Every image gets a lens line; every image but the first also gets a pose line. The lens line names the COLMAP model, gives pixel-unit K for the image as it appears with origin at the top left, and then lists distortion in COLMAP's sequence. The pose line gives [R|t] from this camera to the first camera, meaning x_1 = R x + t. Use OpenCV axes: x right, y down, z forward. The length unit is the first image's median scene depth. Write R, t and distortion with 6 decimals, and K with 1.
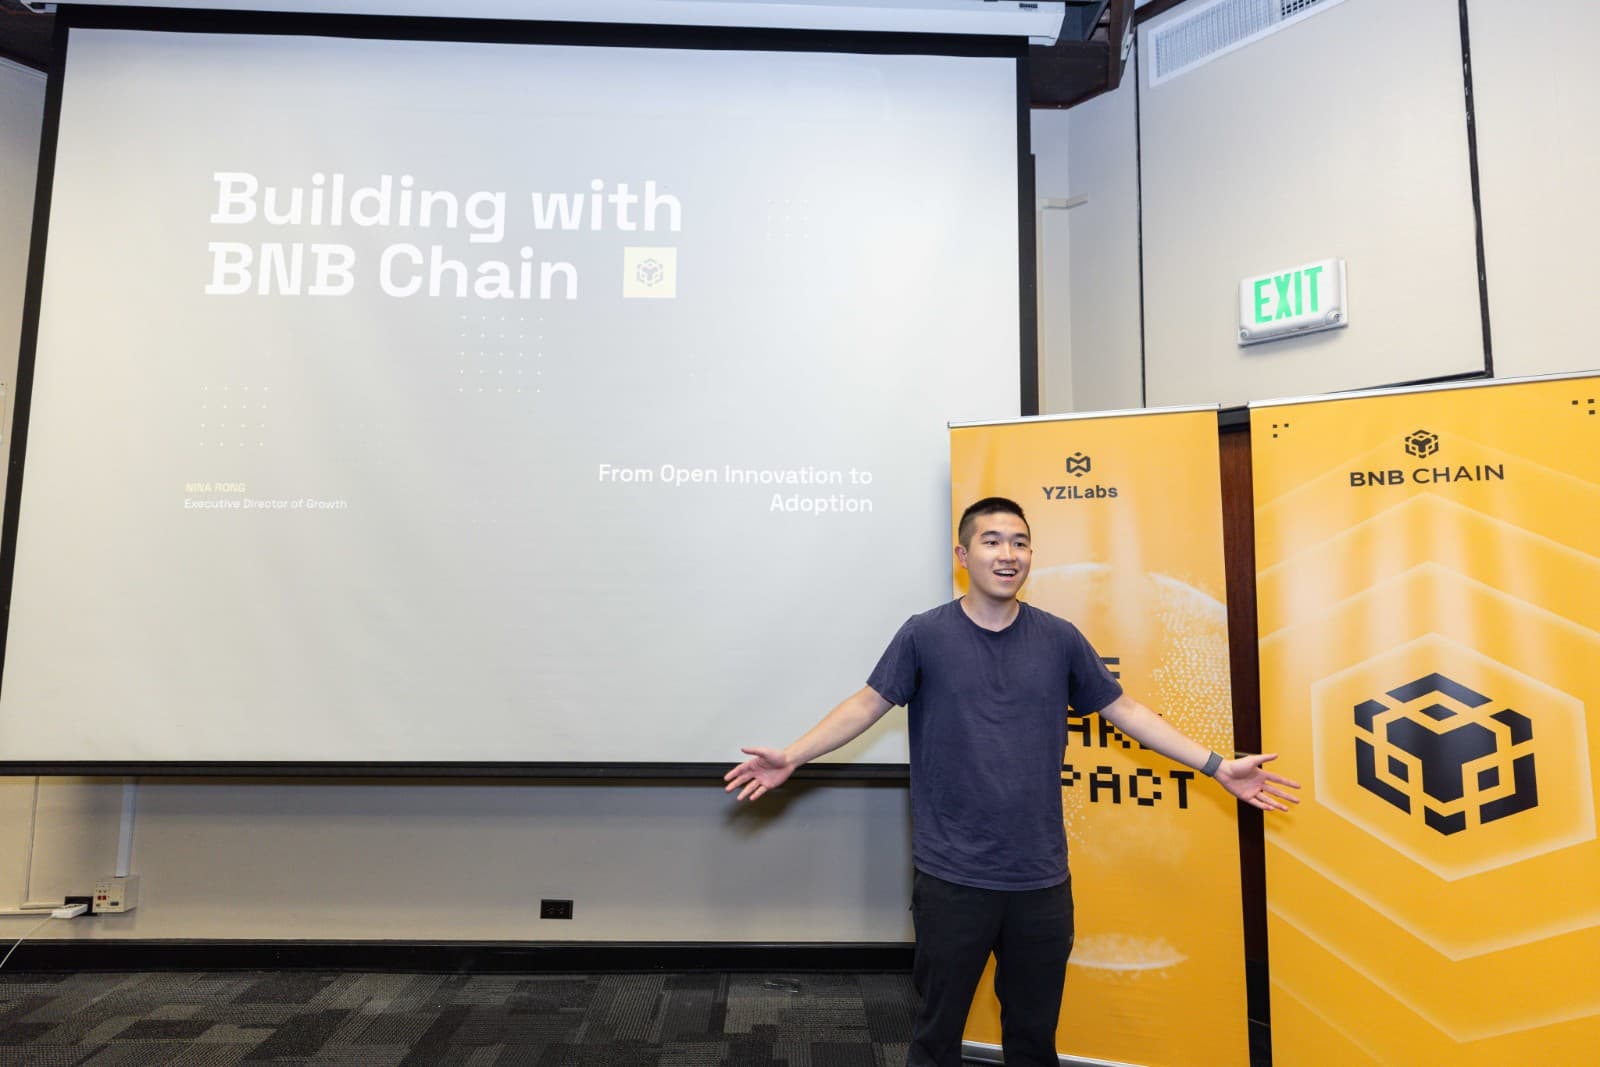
lens RADIAL K [[751.5, 0, 800.0], [0, 751.5, 533.5], [0, 0, 1]] dist [0.006260, -0.000502]
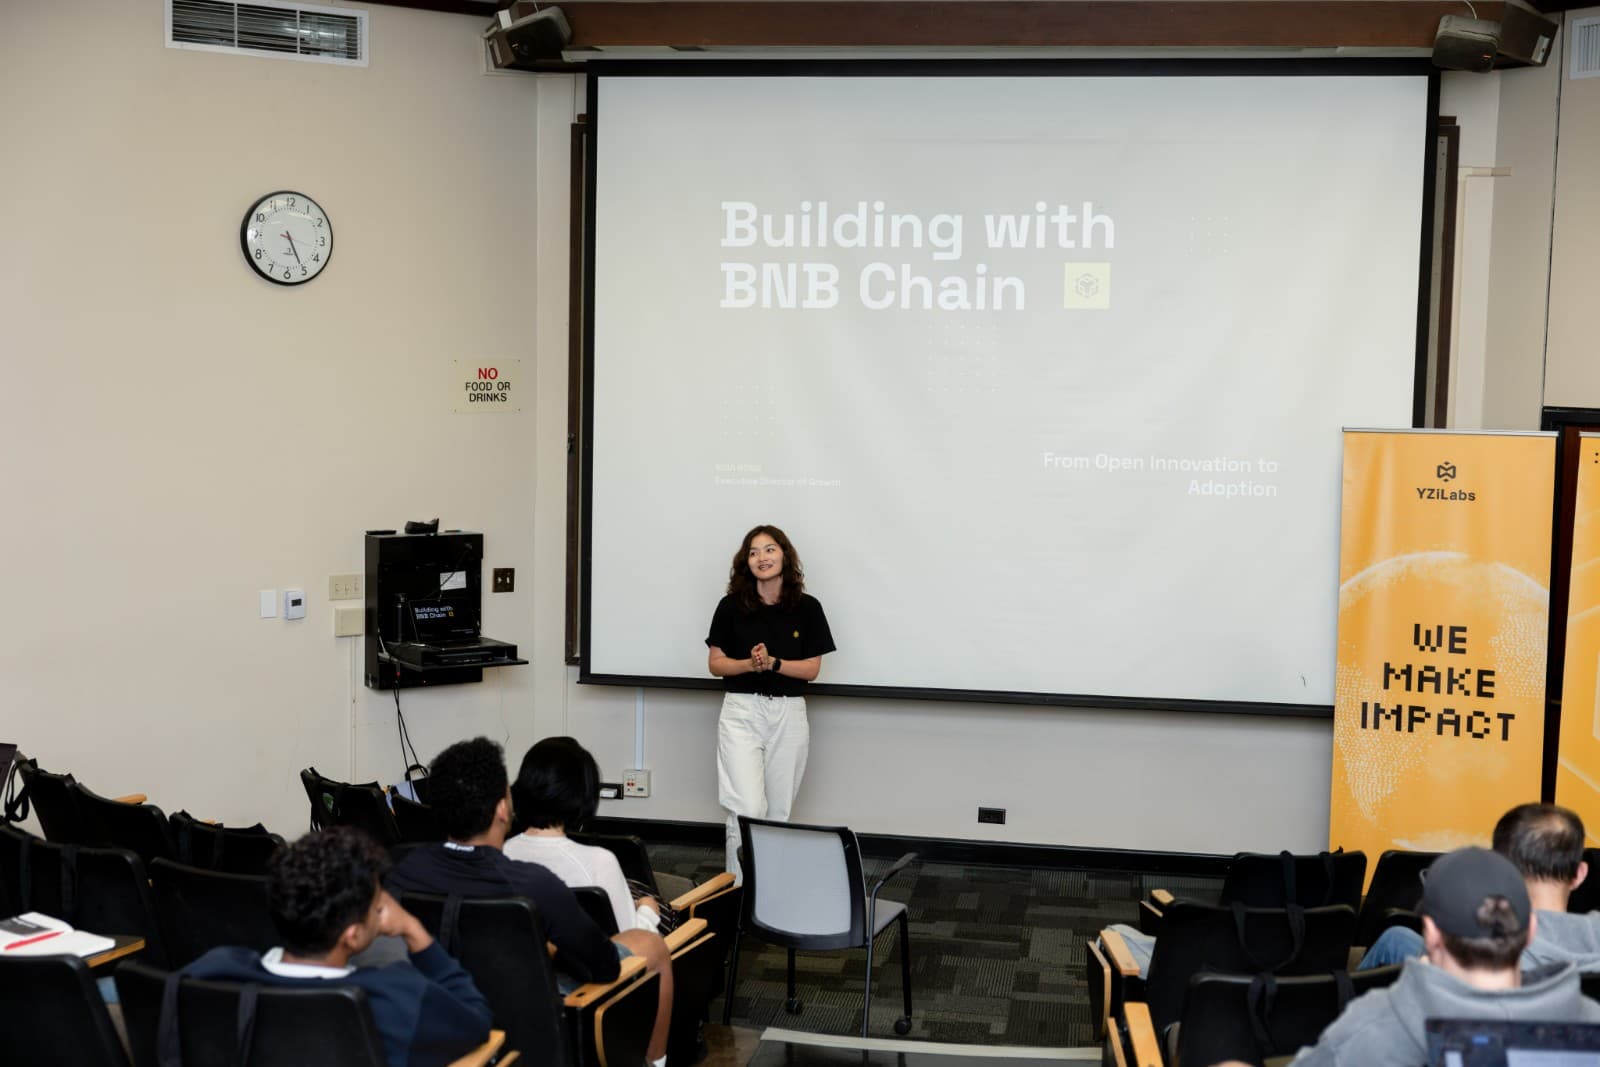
lens RADIAL K [[2009.1, 0, 796.1], [0, 2009.1, 525.8], [0, 0, 1]] dist [-0.000369, -0.003504]
pose [[0.983219, 0.023701, -0.180885, -0.072327], [0.007258, 0.985658, 0.168601, -0.514388], [0.182287, -0.167085, 0.968945, -2.173928]]
